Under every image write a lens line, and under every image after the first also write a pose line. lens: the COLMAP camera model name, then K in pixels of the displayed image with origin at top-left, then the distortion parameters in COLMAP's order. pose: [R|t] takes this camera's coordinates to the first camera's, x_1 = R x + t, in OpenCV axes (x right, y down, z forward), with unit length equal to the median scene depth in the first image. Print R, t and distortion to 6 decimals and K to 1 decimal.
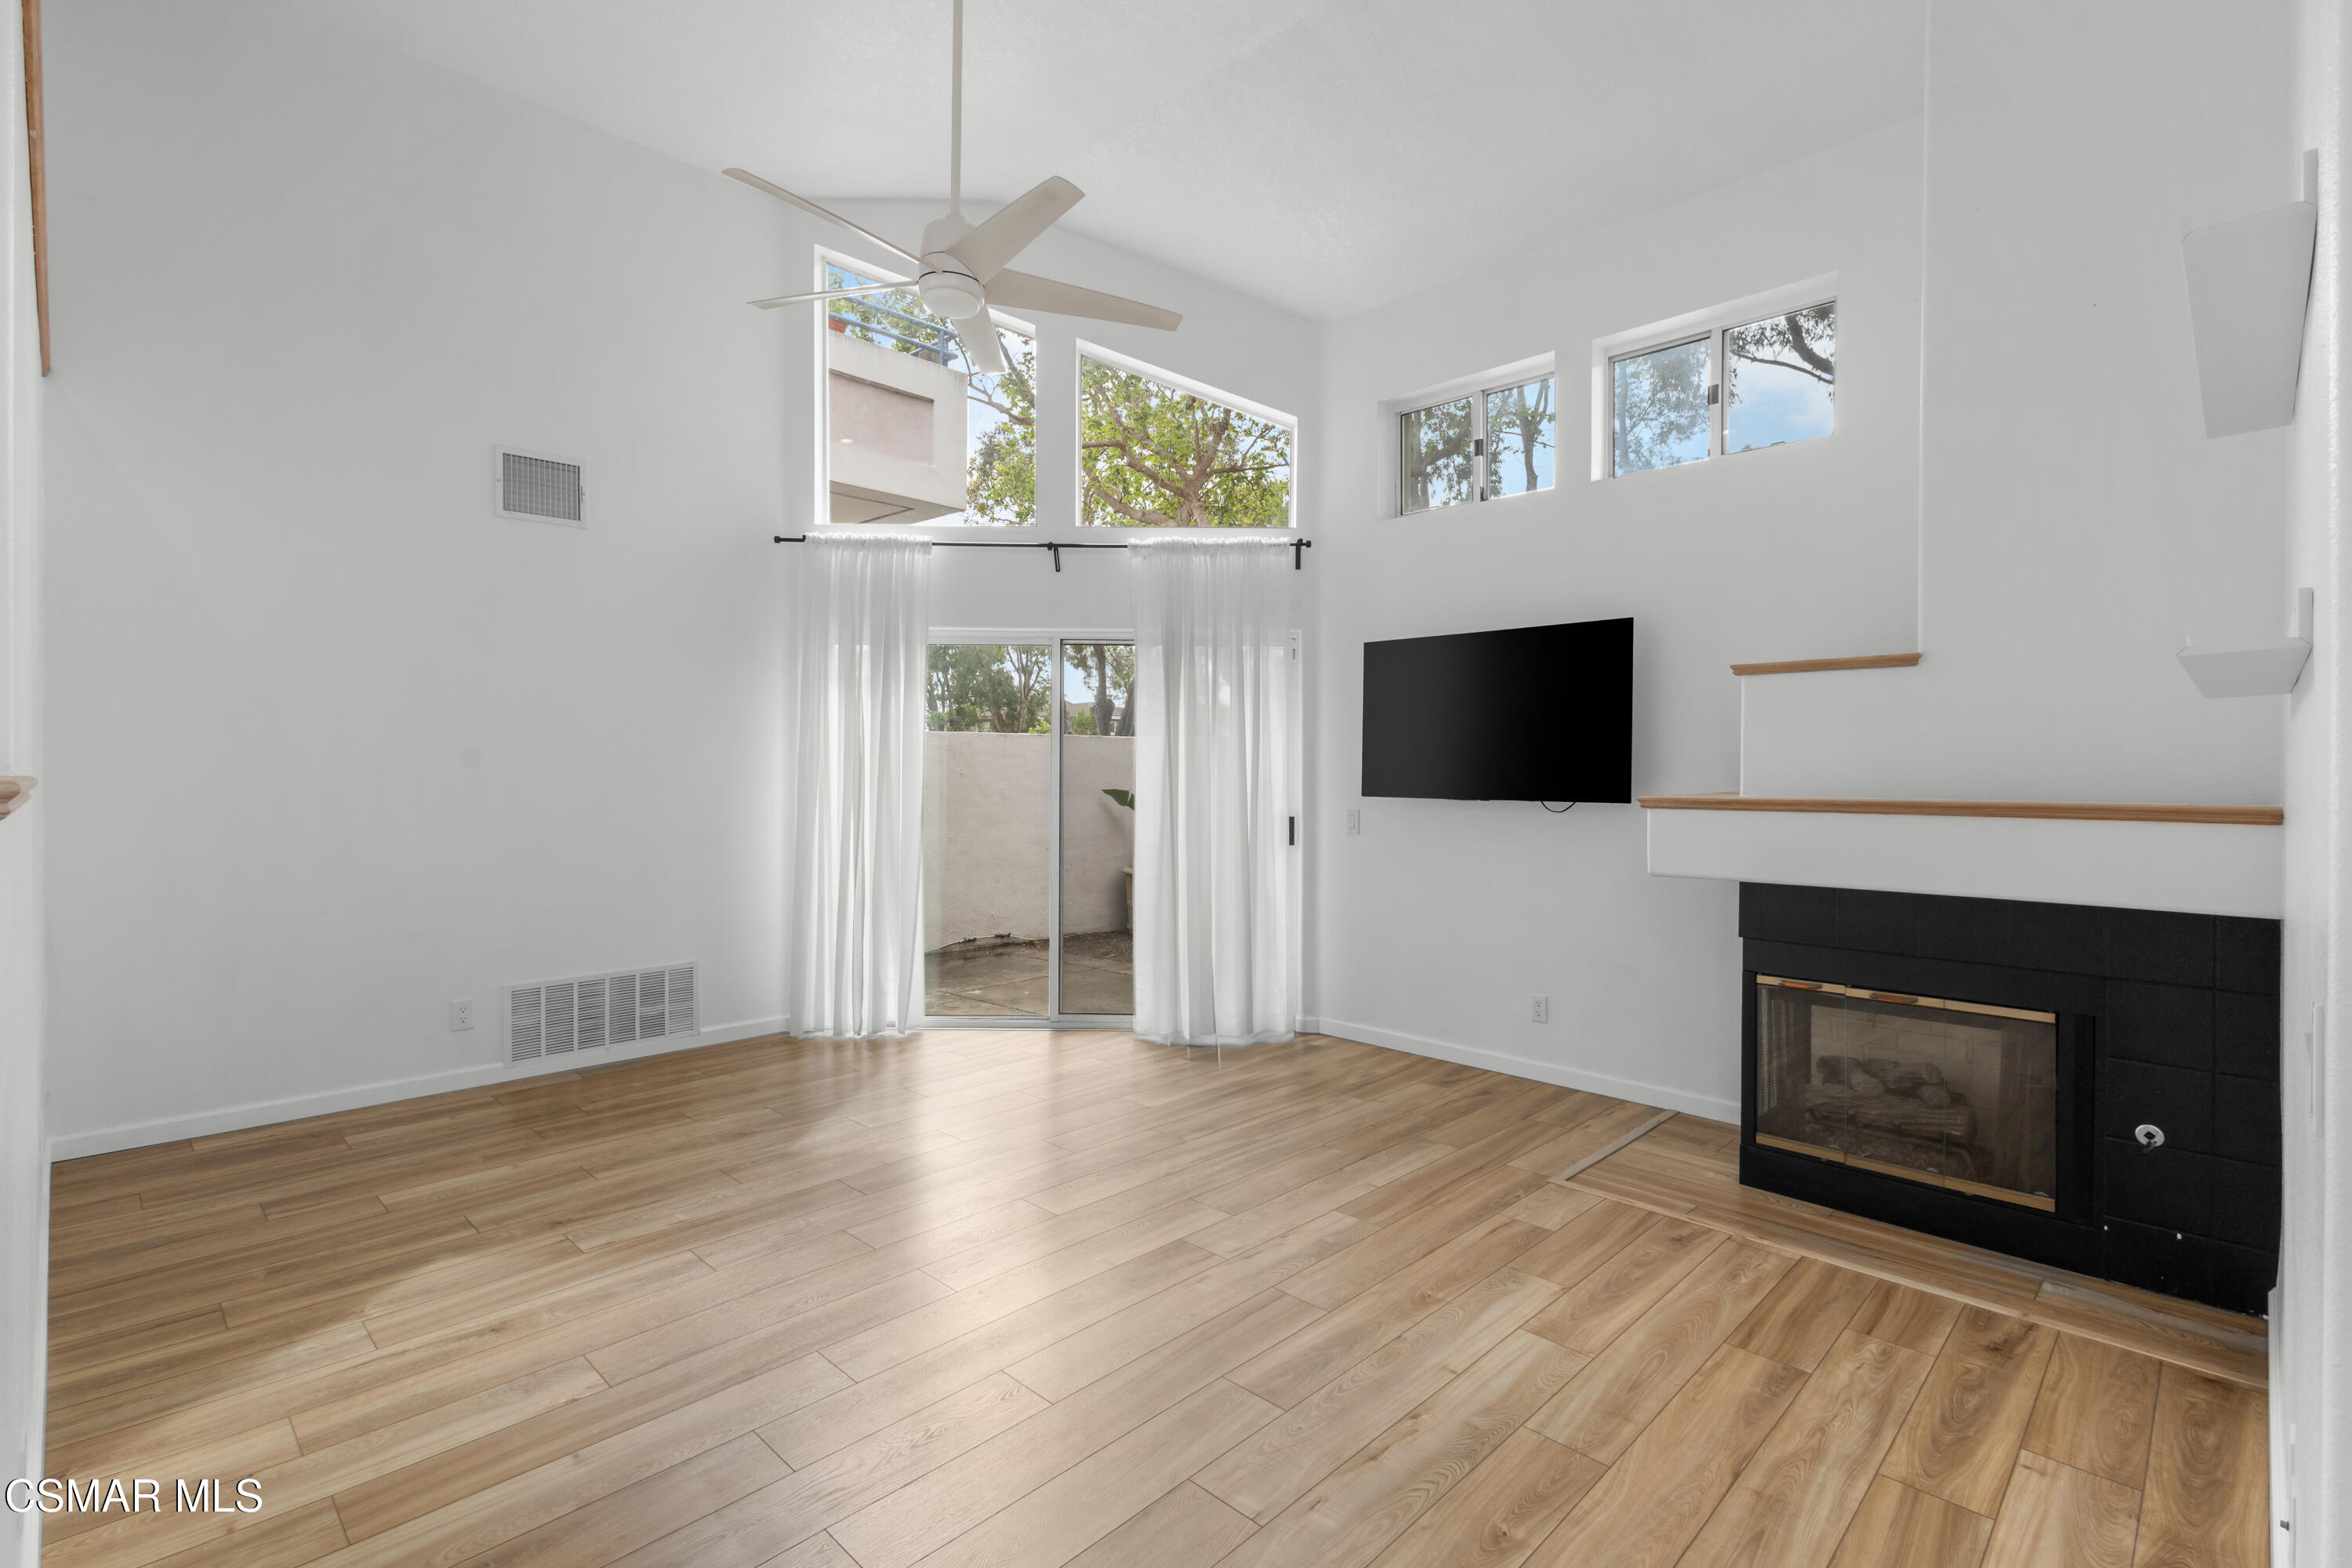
lens RADIAL K [[1097.8, 0, 1165.8], [0, 1097.8, 766.6], [0, 0, 1]] dist [0.004438, -0.000545]
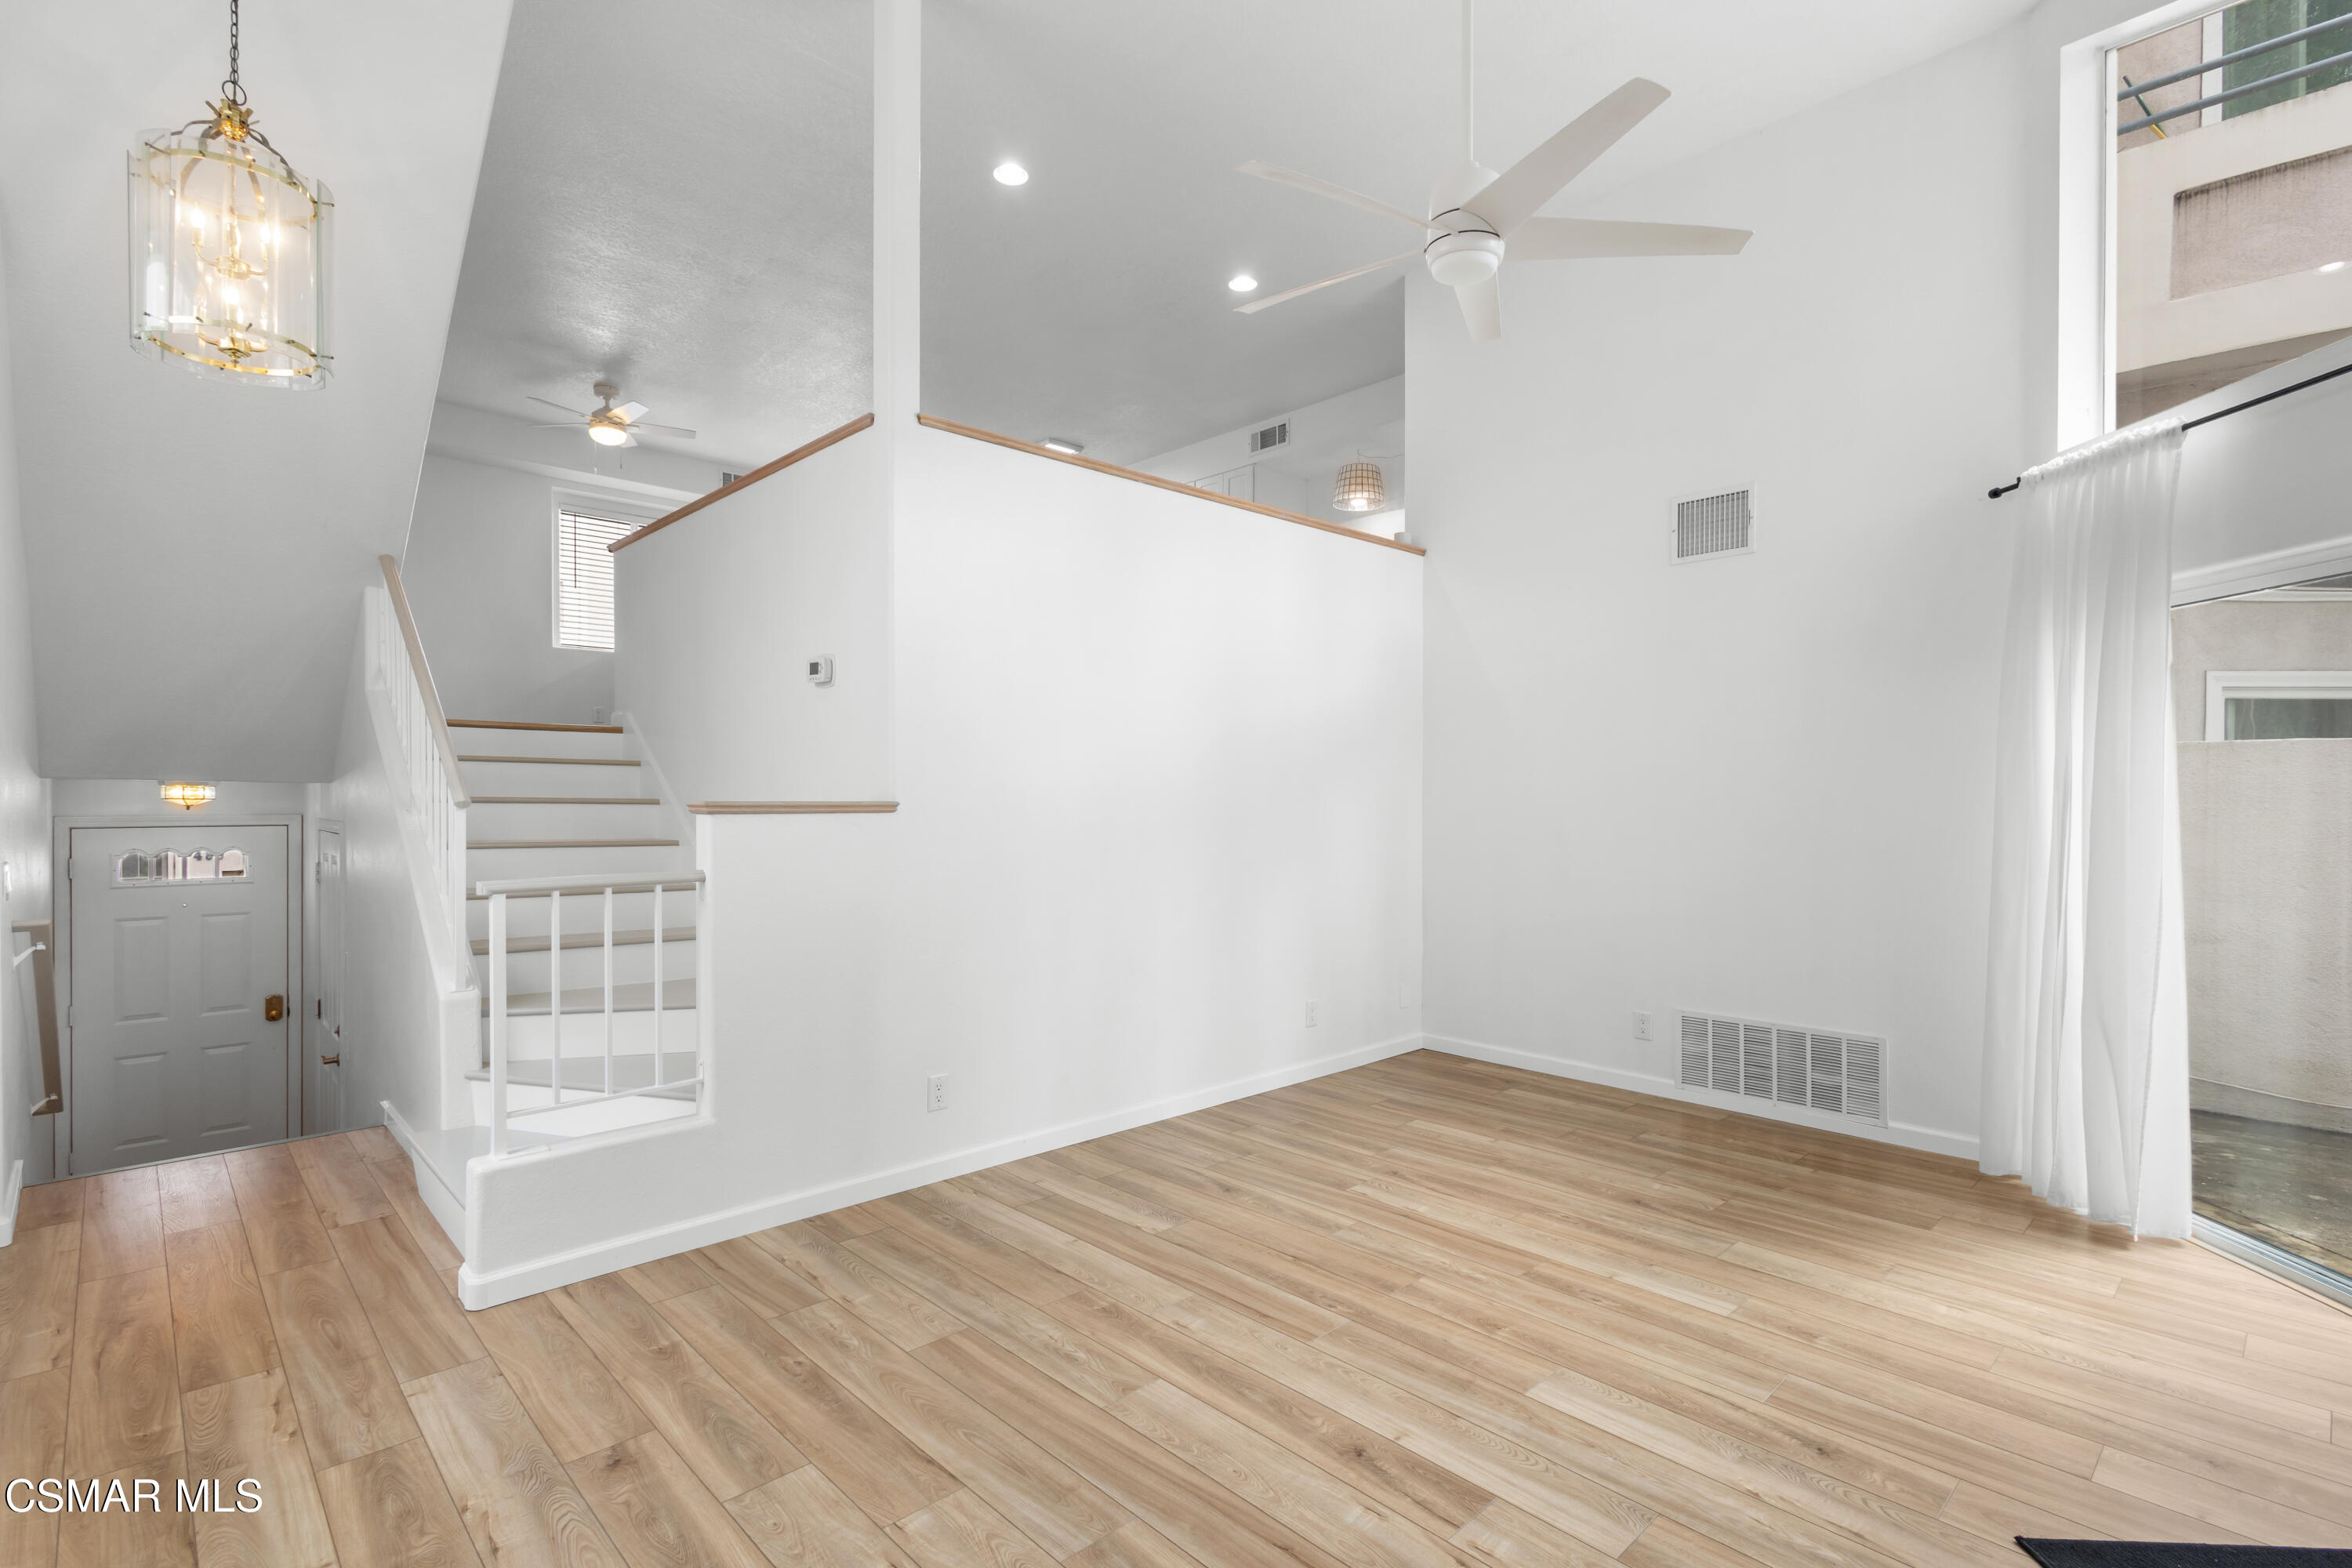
lens RADIAL K [[1097.8, 0, 1165.9], [0, 1097.8, 798.7], [0, 0, 1]] dist [0.004438, -0.000545]
pose [[-0.045162, 0.000152, -0.998980, 0.517039], [-0.003779, 0.999993, 0.000323, -0.000595], [0.998973, 0.003790, -0.045161, 0.609200]]
